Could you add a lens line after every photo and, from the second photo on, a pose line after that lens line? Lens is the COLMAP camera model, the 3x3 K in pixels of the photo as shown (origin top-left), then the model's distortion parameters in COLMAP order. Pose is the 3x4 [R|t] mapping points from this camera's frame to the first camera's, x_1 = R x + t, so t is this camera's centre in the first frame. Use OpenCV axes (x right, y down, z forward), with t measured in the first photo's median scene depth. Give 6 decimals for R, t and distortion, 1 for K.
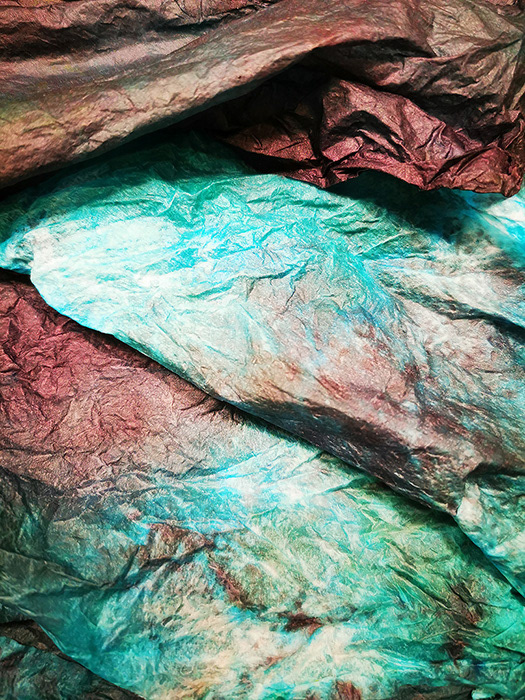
lens RADIAL K [[565.1, 0, 262.3], [0, 565.1, 349.7], [0, 0, 1]] dist [-0.039247, -0.017122]
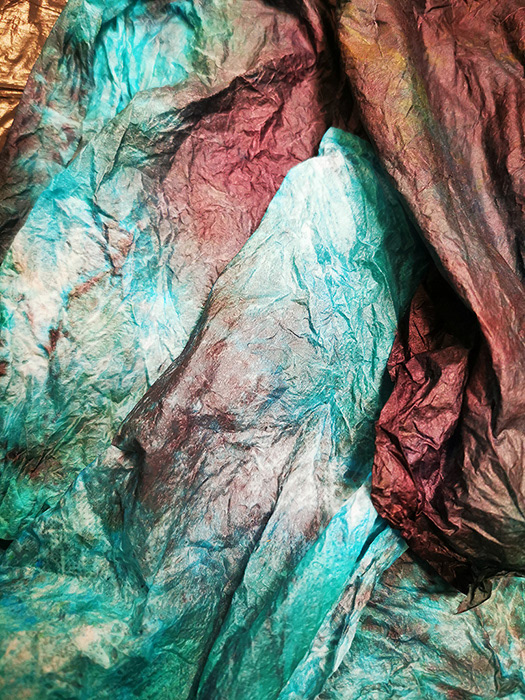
lens RADIAL K [[565.1, 0, 263.0], [0, 565.1, 350.1], [0, 0, 1]] dist [-0.039247, -0.017122]
pose [[-0.041028, 0.944882, -0.324830, 0.519460], [-0.985738, 0.014827, 0.167632, -0.245901], [0.163209, 0.327075, 0.930798, -0.185549]]
